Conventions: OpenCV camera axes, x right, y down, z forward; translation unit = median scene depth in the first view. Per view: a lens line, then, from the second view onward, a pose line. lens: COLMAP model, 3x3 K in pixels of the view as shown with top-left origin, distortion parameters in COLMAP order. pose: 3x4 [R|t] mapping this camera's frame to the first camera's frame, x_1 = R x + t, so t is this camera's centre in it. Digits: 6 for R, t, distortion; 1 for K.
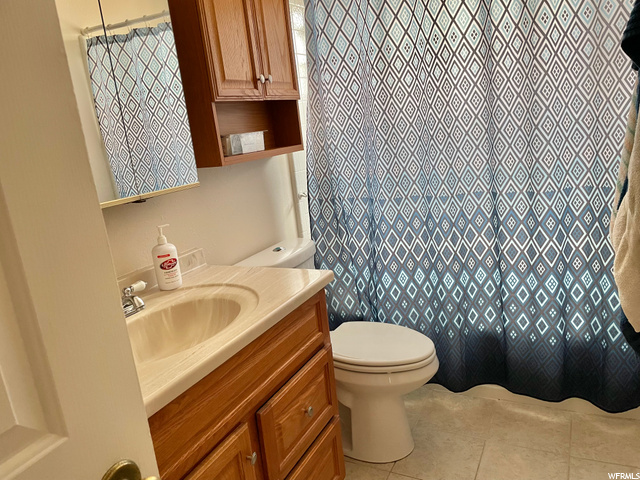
lens RADIAL K [[490.4, 0, 320.7], [0, 490.4, 242.6], [0, 0, 1]] dist [0.083429, -0.096512]
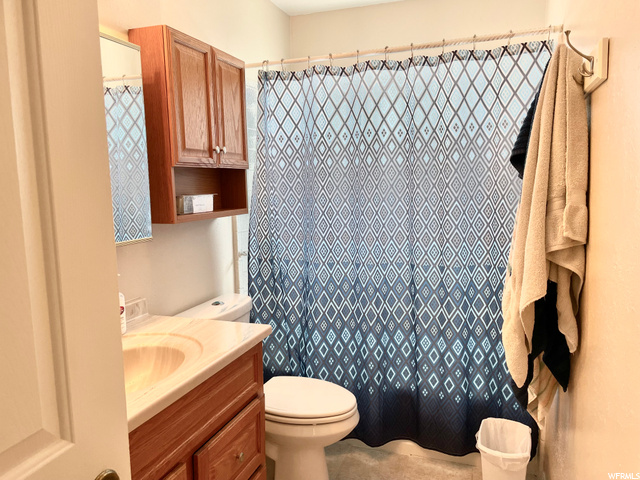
lens RADIAL K [[490.4, 0, 318.8], [0, 490.4, 240.6], [0, 0, 1]] dist [0.083429, -0.096512]
pose [[0.987363, 0.075294, 0.139444, -0.031784], [-0.057487, 0.990160, -0.127590, 0.002575], [-0.147679, 0.117962, 0.981976, -0.106964]]
